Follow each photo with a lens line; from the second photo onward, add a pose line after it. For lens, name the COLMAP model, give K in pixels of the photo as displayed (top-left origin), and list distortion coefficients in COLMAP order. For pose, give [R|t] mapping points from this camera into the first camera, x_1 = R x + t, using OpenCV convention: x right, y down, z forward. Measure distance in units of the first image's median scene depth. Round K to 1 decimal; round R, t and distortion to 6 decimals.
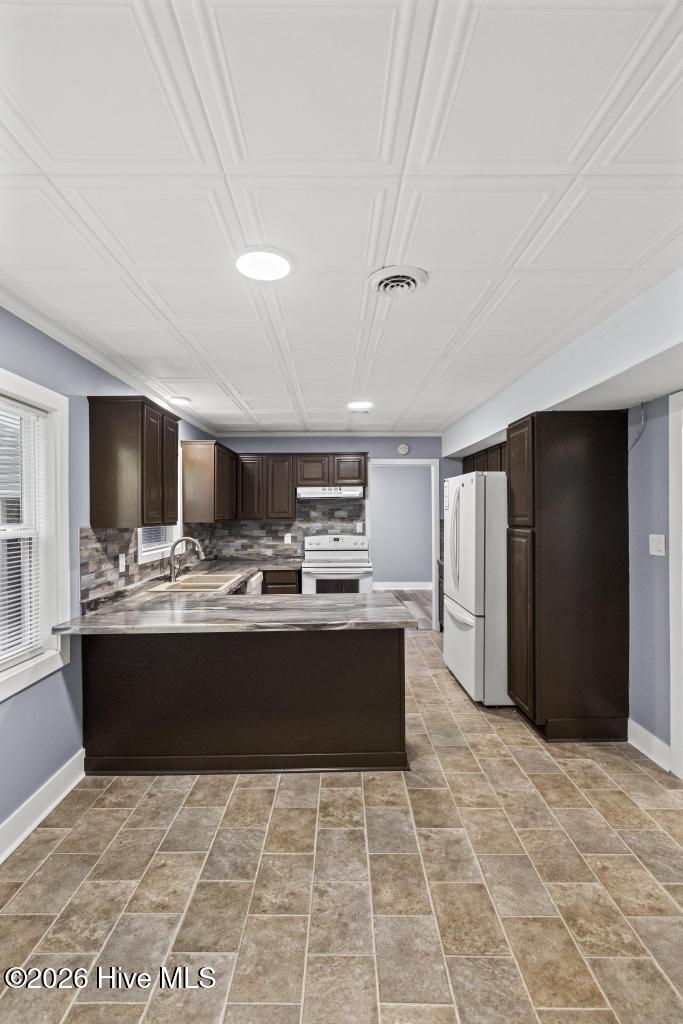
lens RADIAL K [[446.5, 0, 331.8], [0, 446.5, 510.6], [0, 0, 1]] dist [0.001204, 0.001230]
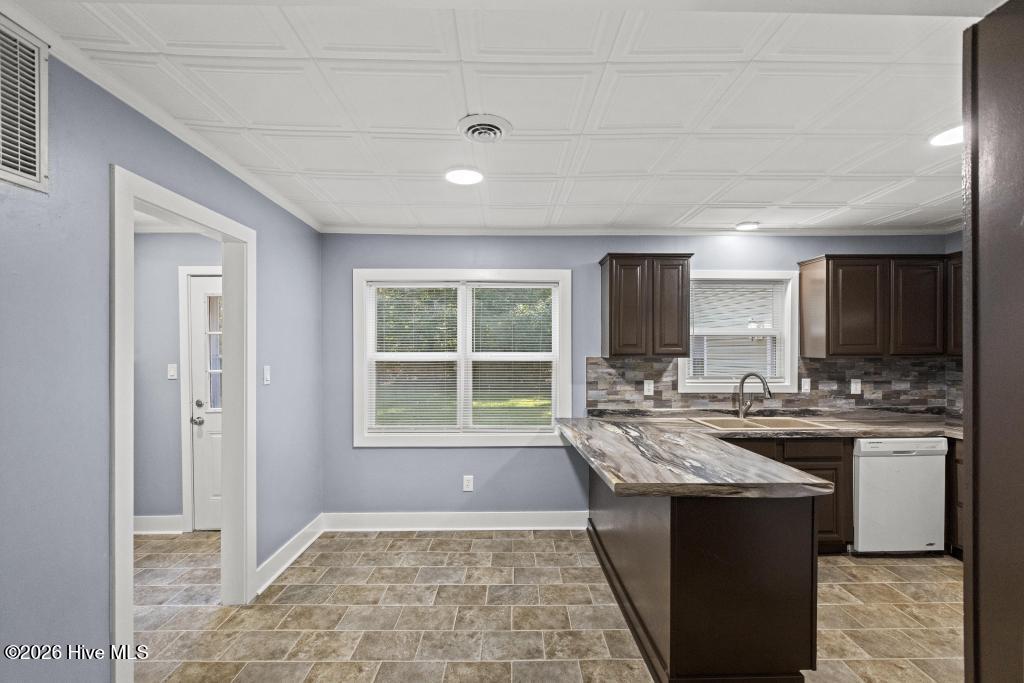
lens RADIAL K [[446.5, 0, 525.6], [0, 446.5, 345.8], [0, 0, 1]] dist [0.001204, 0.001230]
pose [[0.050341, -0.011804, -0.998662, 0.888426], [0.007038, 0.999910, -0.011464, 0.019114], [0.998707, -0.006451, 0.050420, 0.753383]]
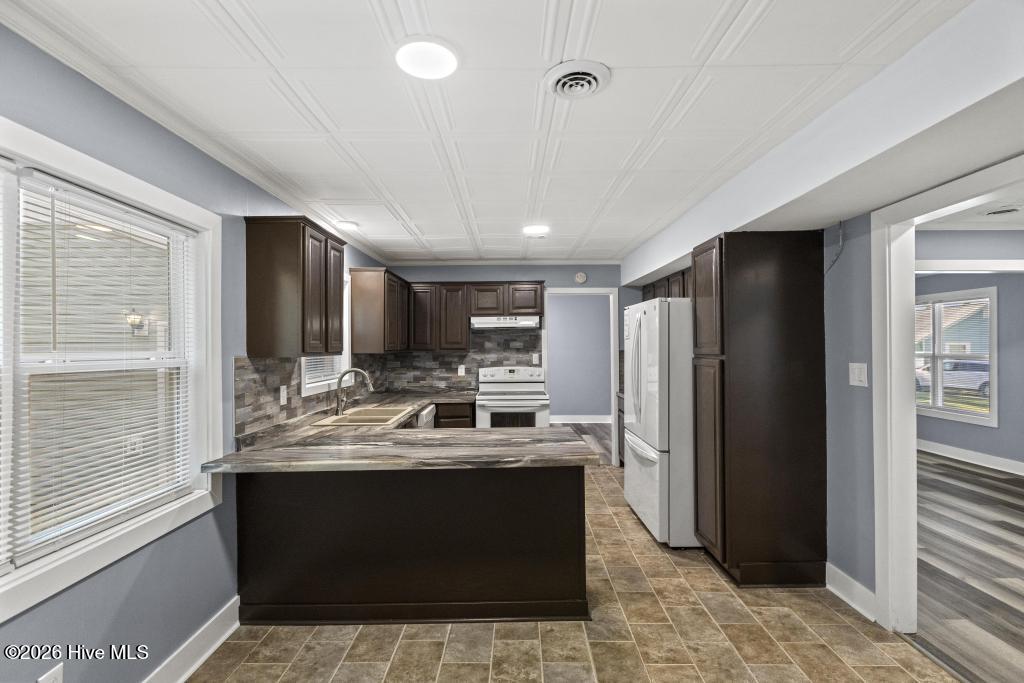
lens RADIAL K [[446.5, 0, 506.2], [0, 446.5, 340.3], [0, 0, 1]] dist [0.001204, 0.001230]
pose [[0.999989, -0.002160, -0.004276, 0.004944], [0.002129, 0.999971, -0.007342, 0.011598], [0.004292, 0.007333, 0.999964, 0.074952]]
